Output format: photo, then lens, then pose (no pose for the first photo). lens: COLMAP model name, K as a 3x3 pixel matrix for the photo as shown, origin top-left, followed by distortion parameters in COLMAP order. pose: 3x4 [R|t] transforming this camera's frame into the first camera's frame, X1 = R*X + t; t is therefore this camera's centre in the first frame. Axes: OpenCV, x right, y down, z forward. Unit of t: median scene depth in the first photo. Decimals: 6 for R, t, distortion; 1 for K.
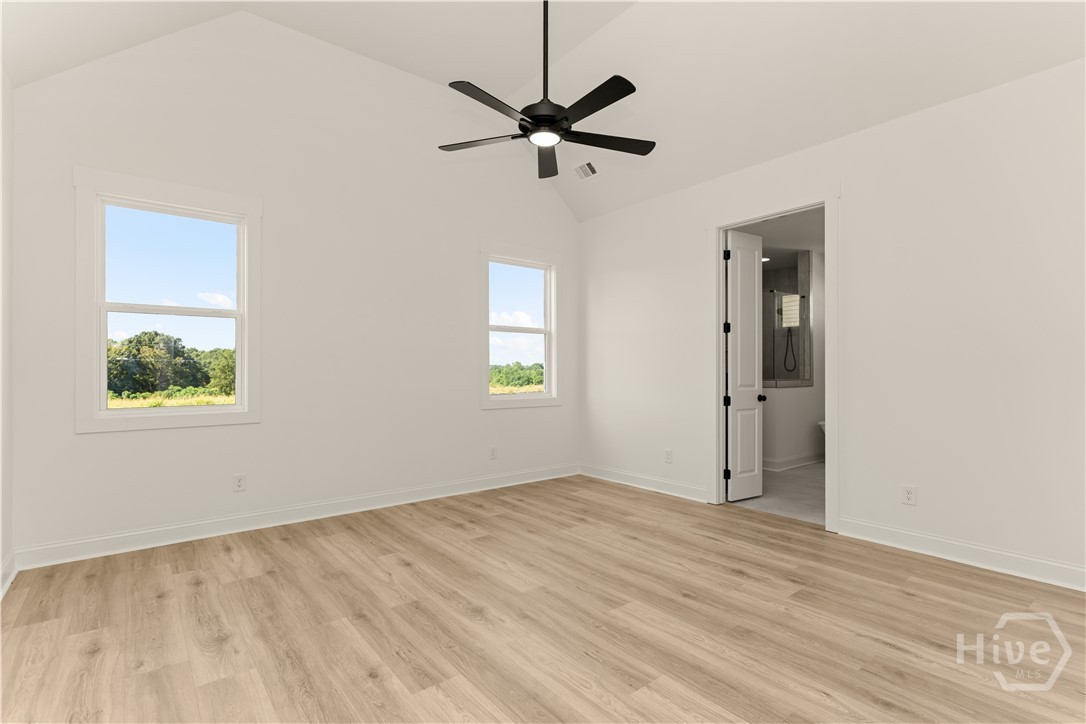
lens RADIAL K [[521.8, 0, 554.2], [0, 521.8, 367.8], [0, 0, 1]] dist [0.003259, -0.001382]
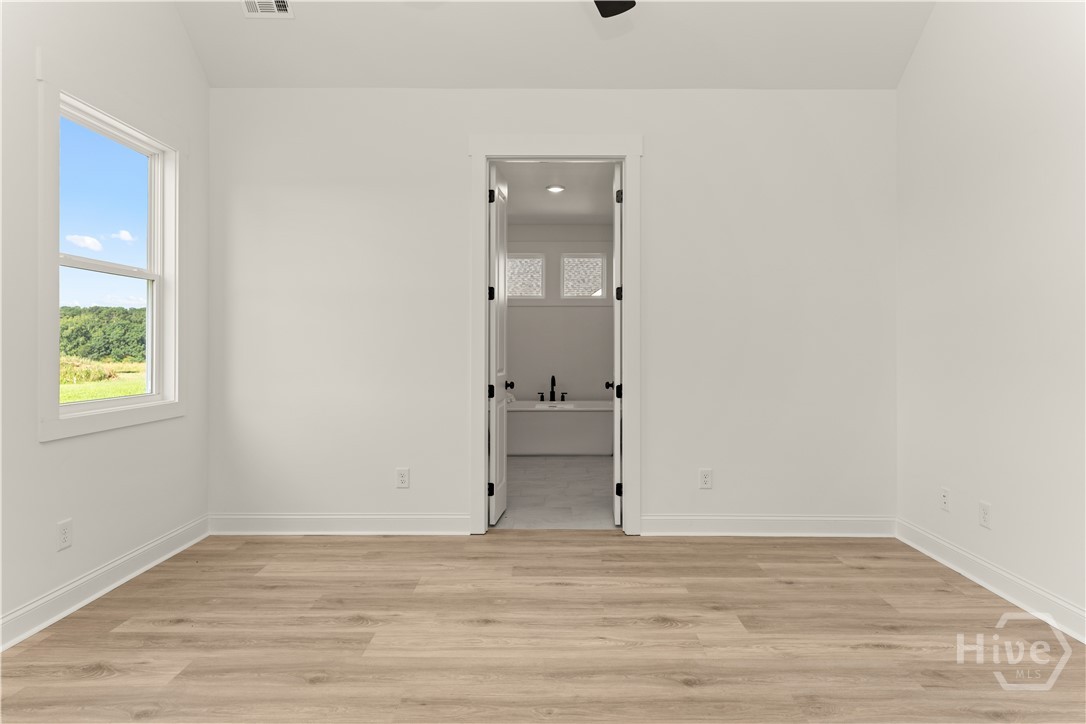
lens RADIAL K [[603.4, 0, 546.8], [0, 603.4, 337.7], [0, 0, 1]] dist [0.000032, 0.001767]
pose [[0.636234, 0.017996, 0.771287, -0.376993], [-0.002160, 0.999766, -0.021546, 0.006901], [-0.771494, 0.012042, 0.636123, 0.514329]]
